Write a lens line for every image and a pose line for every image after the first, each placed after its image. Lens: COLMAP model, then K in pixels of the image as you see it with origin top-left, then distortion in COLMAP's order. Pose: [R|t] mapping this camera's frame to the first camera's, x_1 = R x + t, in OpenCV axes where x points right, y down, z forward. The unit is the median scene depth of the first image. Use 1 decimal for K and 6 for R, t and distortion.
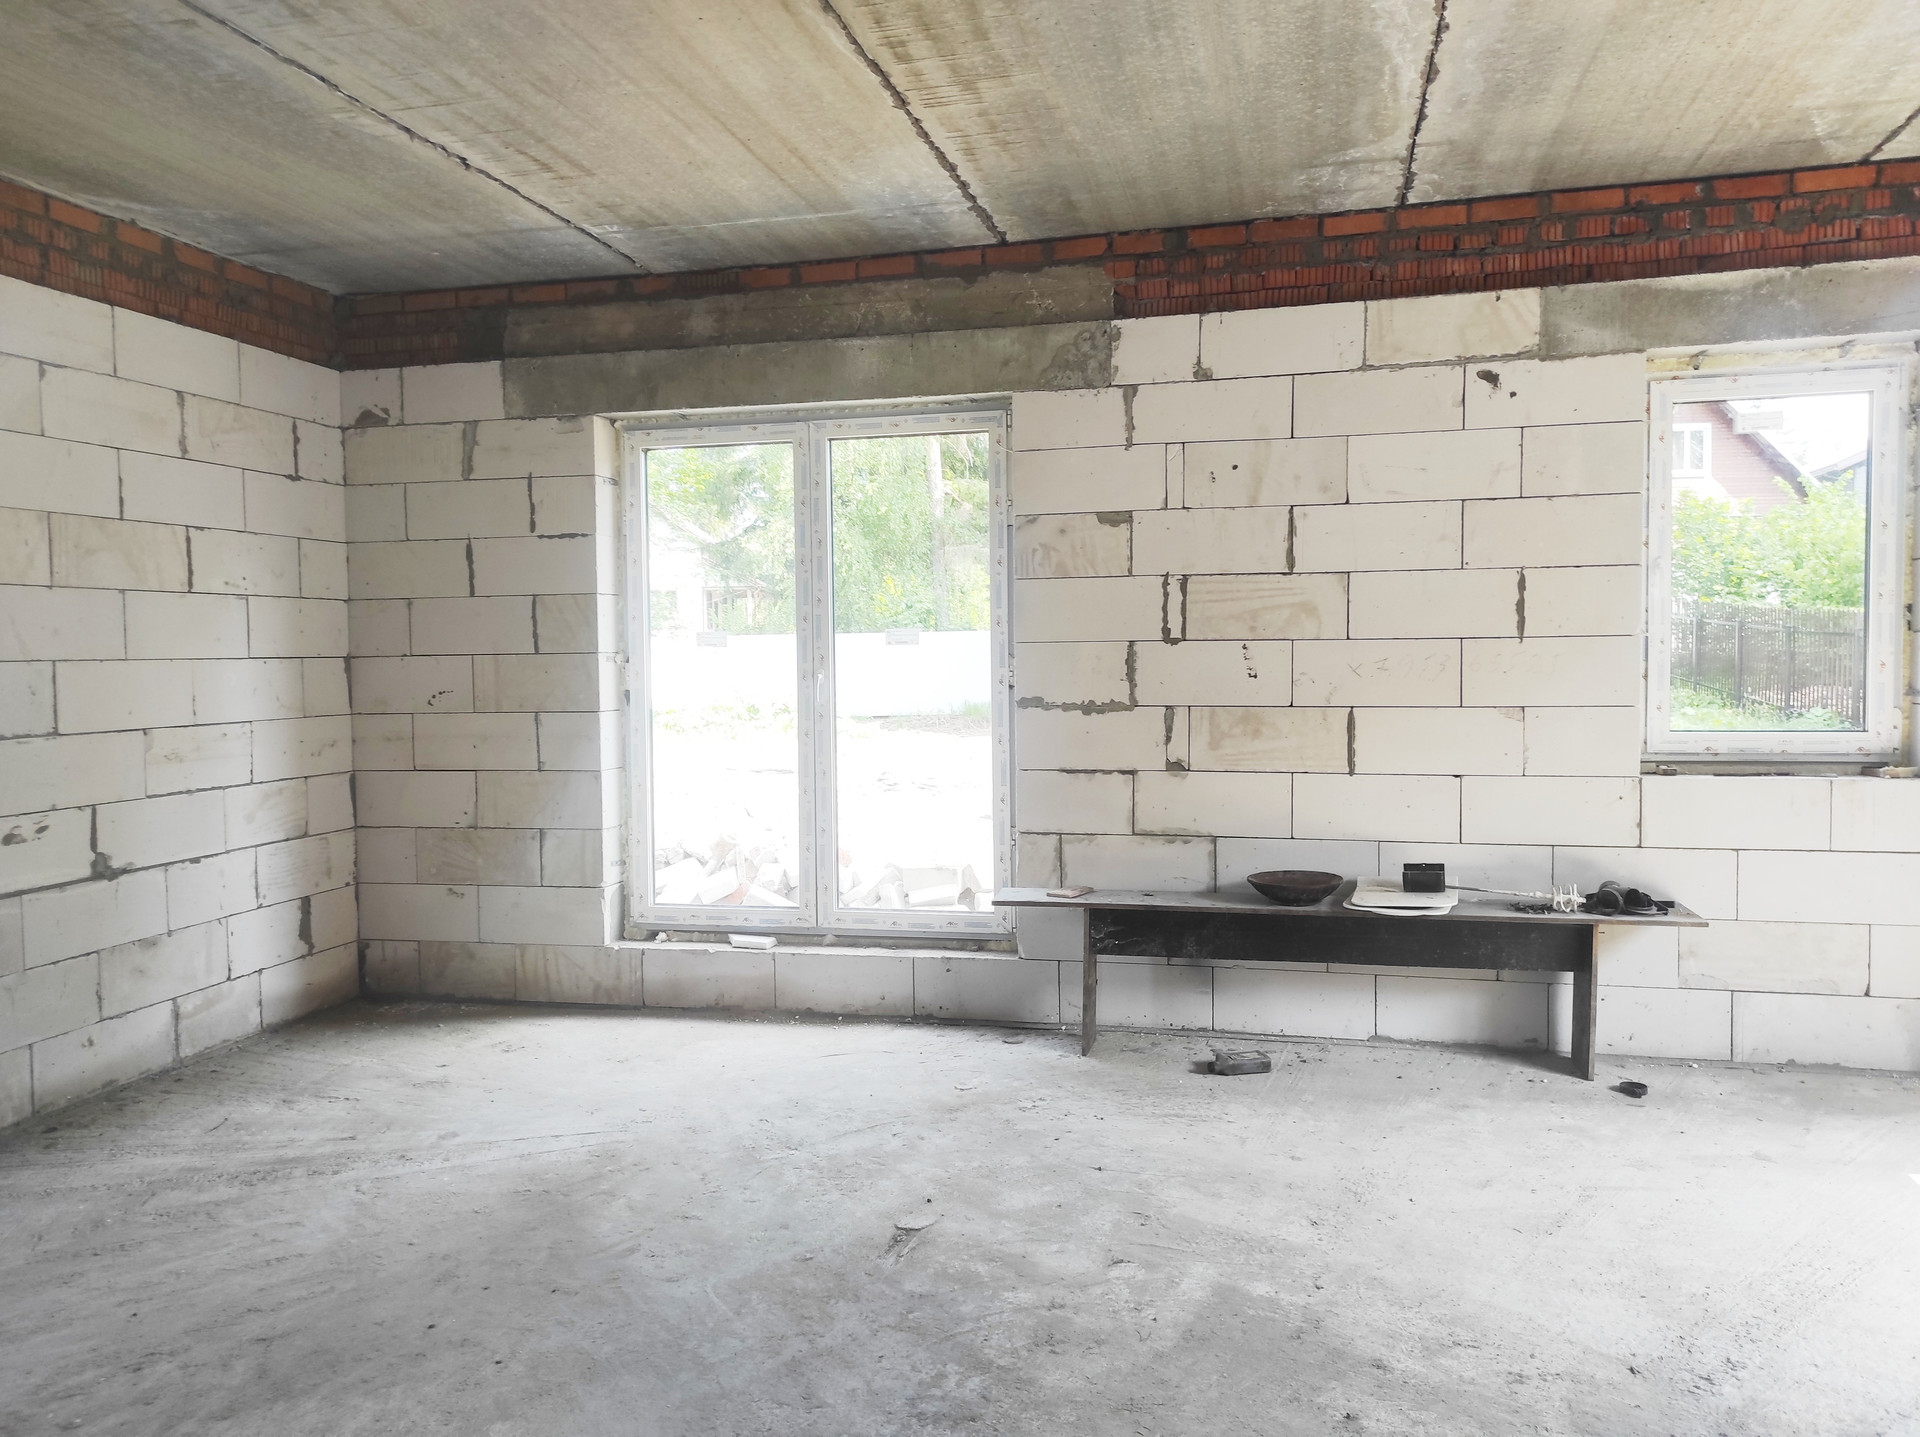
lens RADIAL K [[1417.0, 0, 969.9], [0, 1417.0, 709.0], [0, 0, 1]] dist [0.061338, -0.041205]
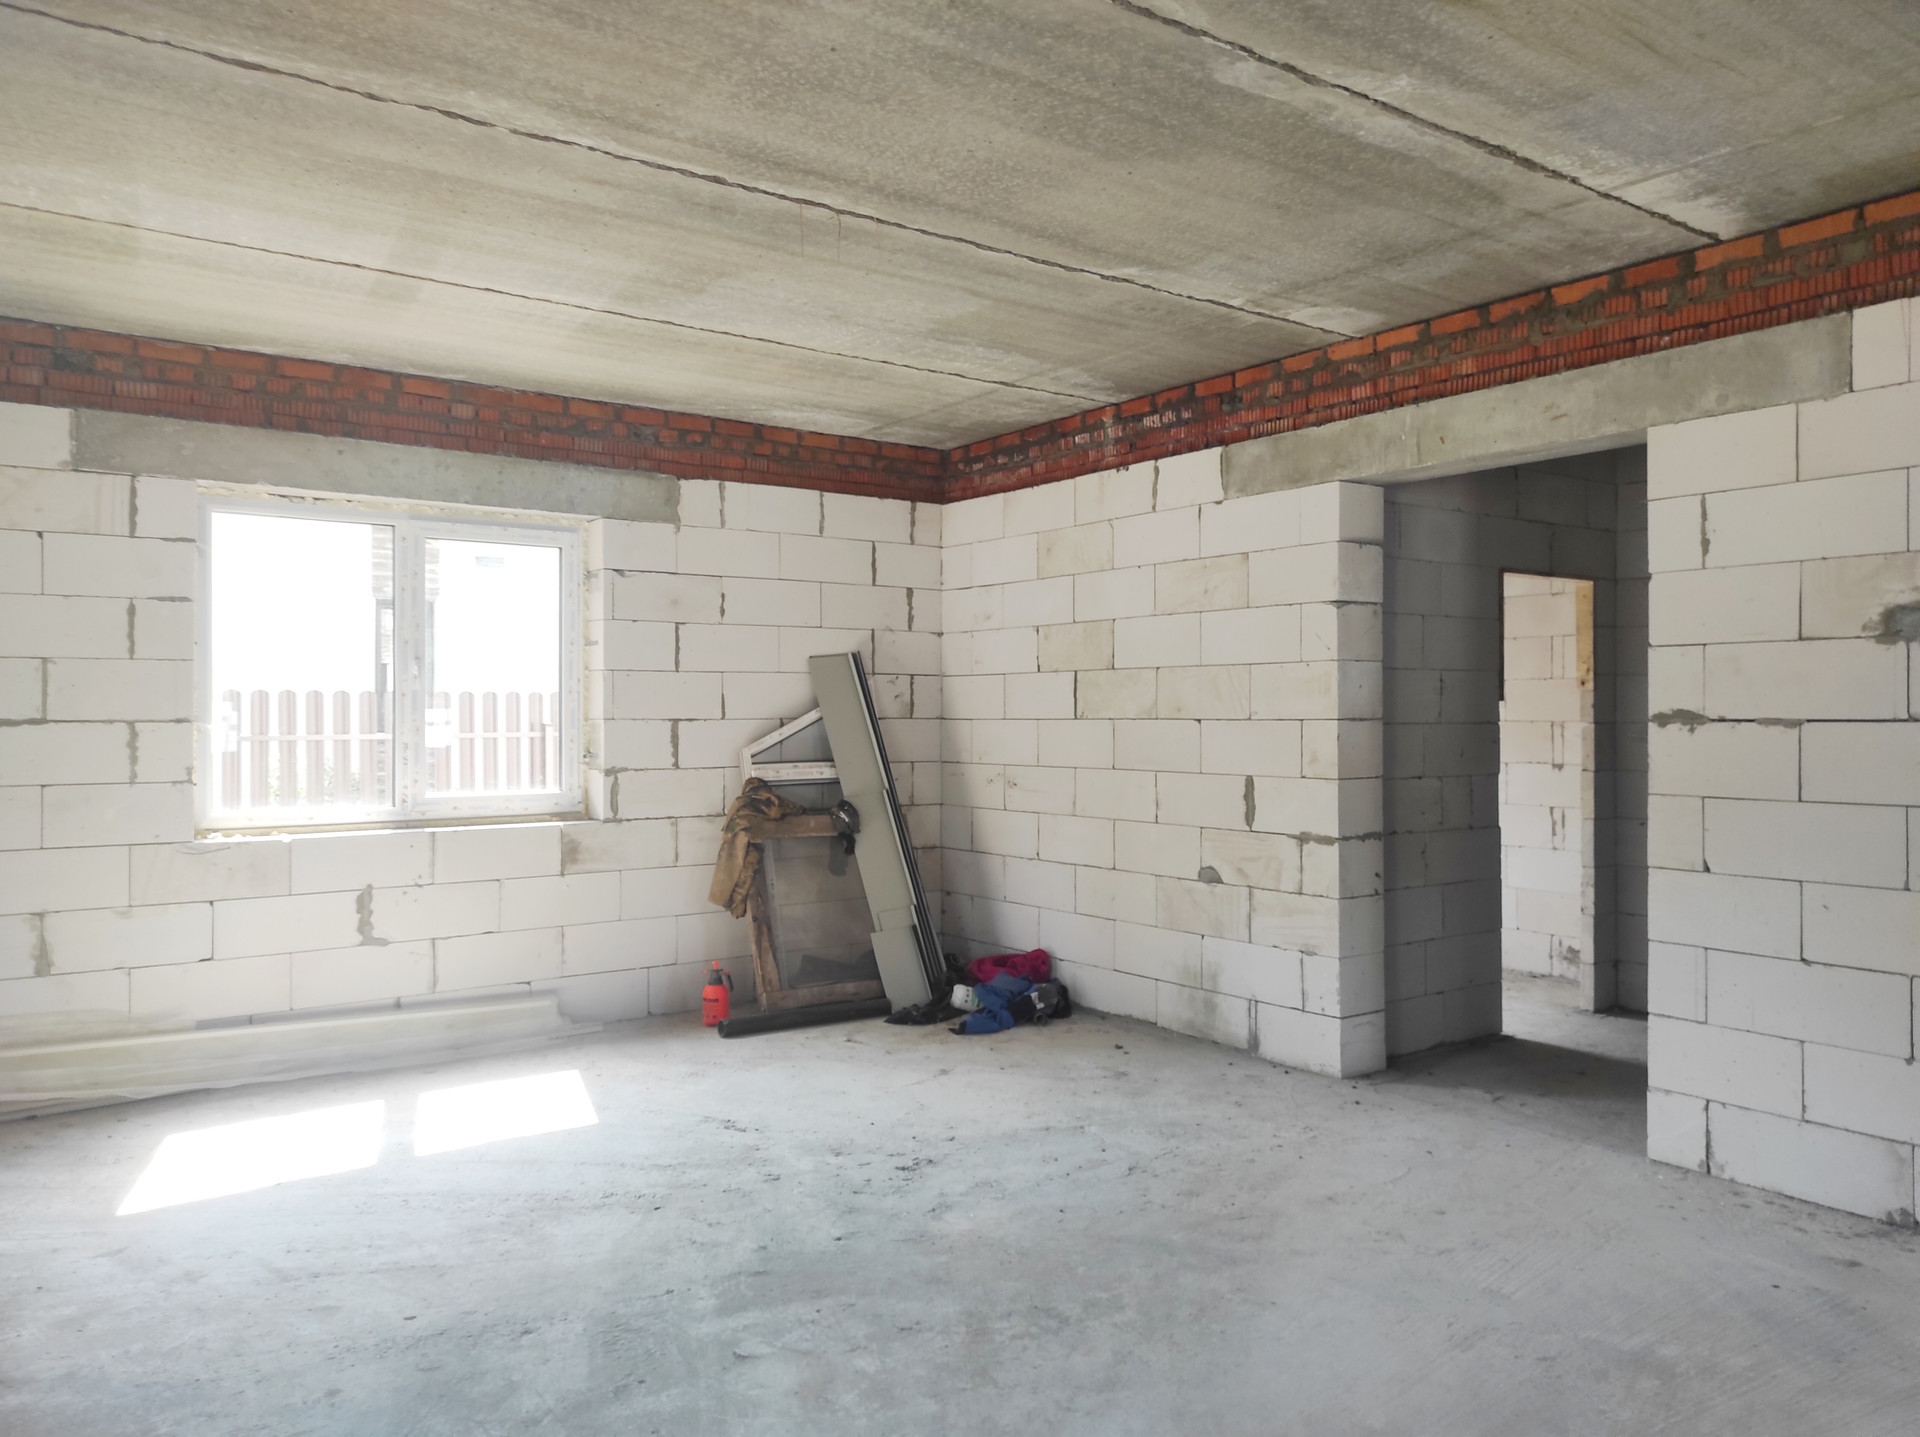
lens RADIAL K [[1417.0, 0, 974.0], [0, 1417.0, 710.1], [0, 0, 1]] dist [0.061338, -0.041205]
pose [[-0.768430, 0.021323, 0.639578, -0.418914], [0.042031, 0.998968, 0.017193, -0.040384], [-0.638552, 0.040094, -0.768534, 1.051498]]
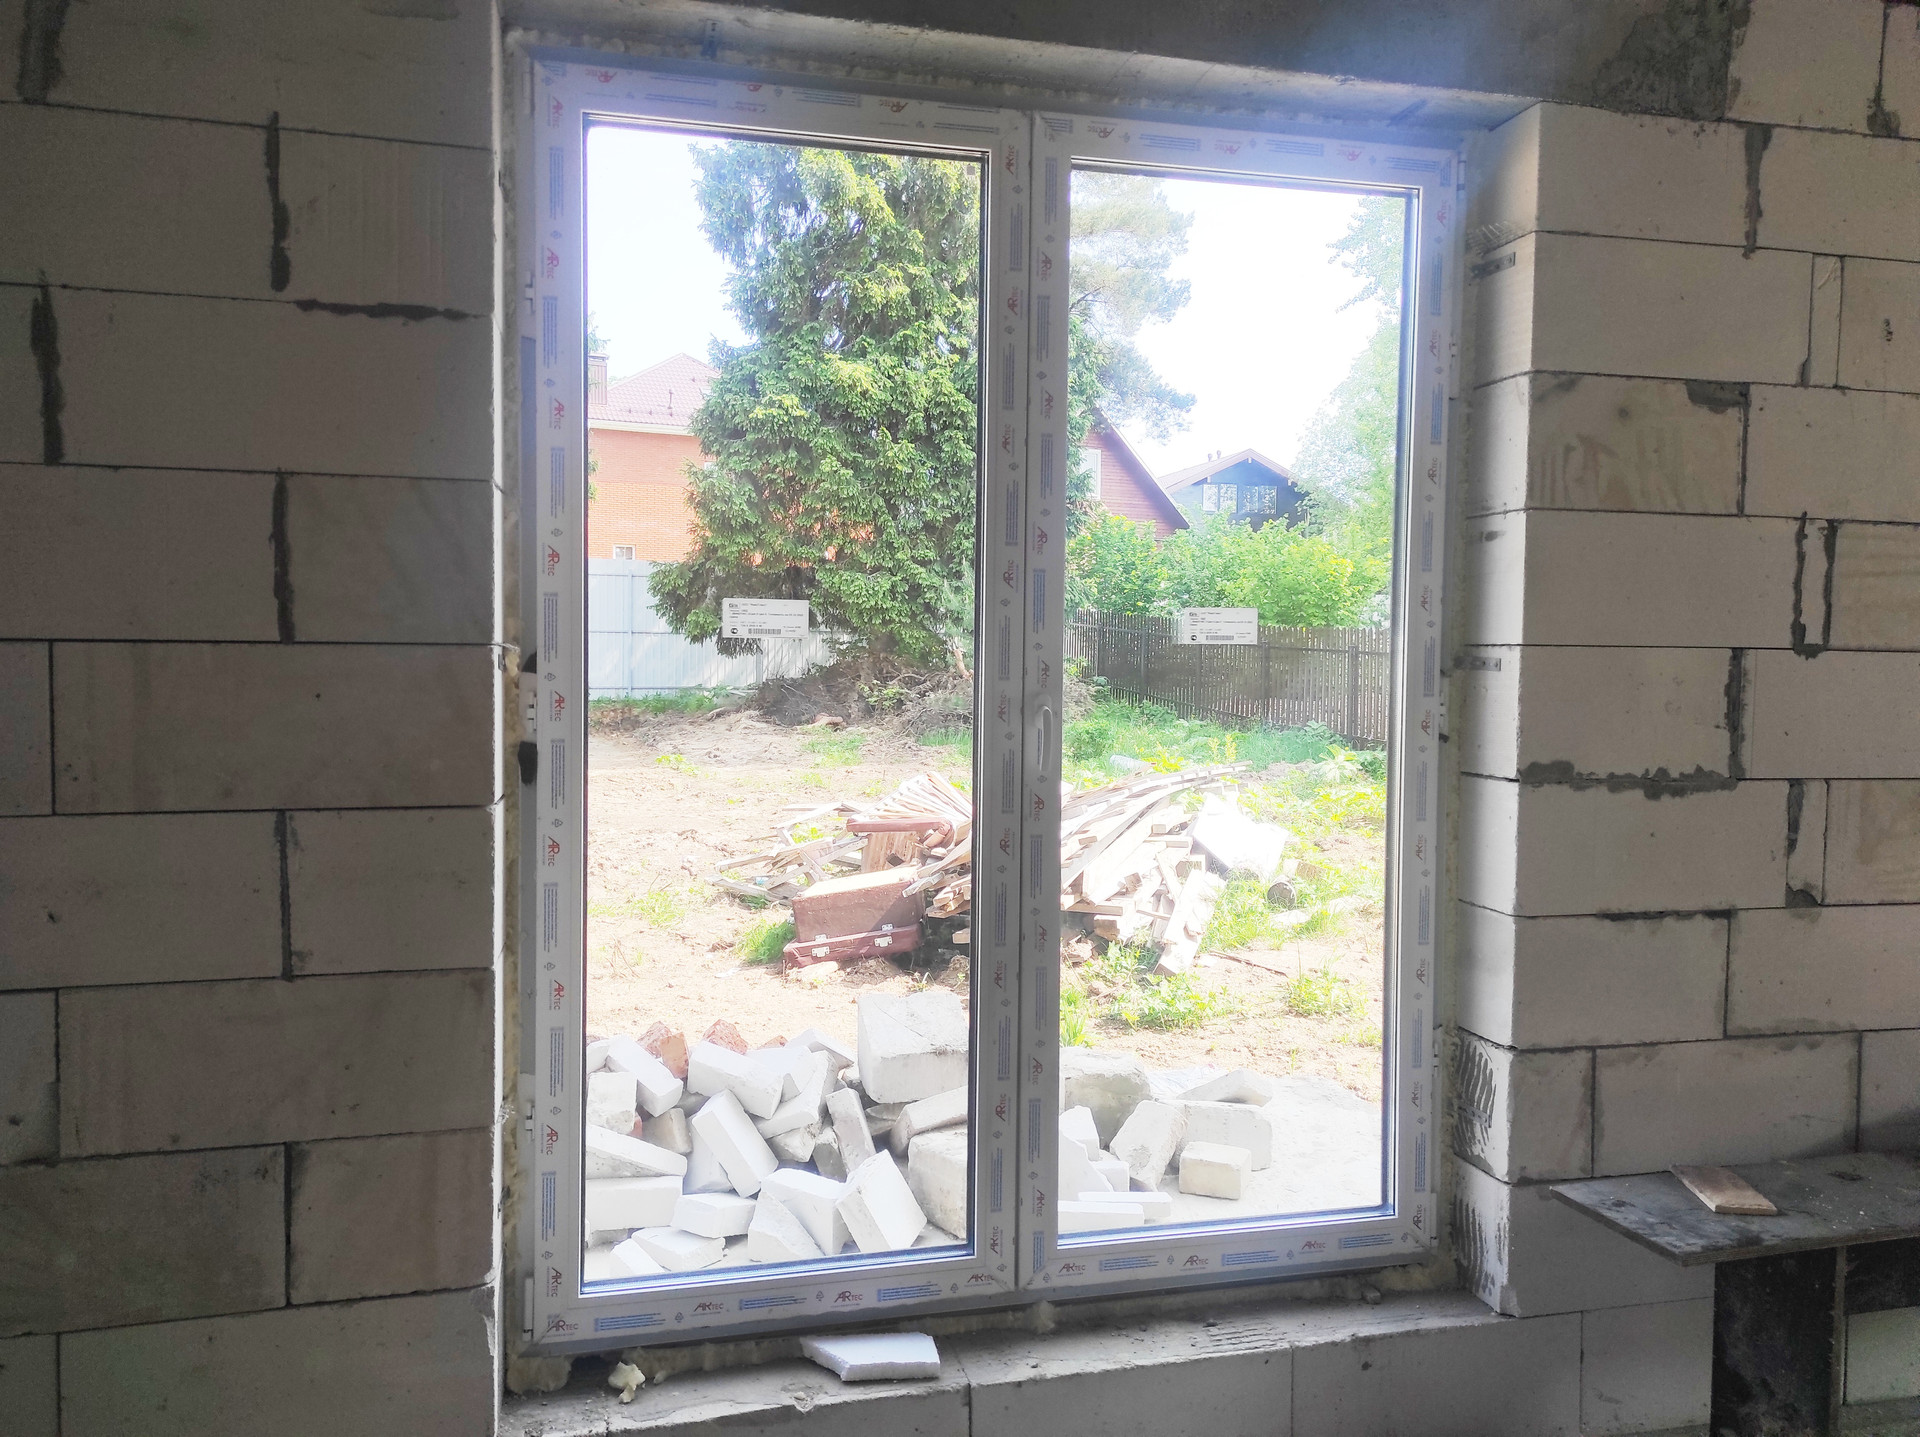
lens RADIAL K [[1417.0, 0, 968.8], [0, 1417.0, 715.5], [0, 0, 1]] dist [0.061338, -0.041205]
pose [[0.884848, 0.001441, 0.465877, -0.359340], [-0.002894, 0.999993, 0.002404, -0.025243], [-0.465870, -0.003475, 0.884846, 0.689058]]
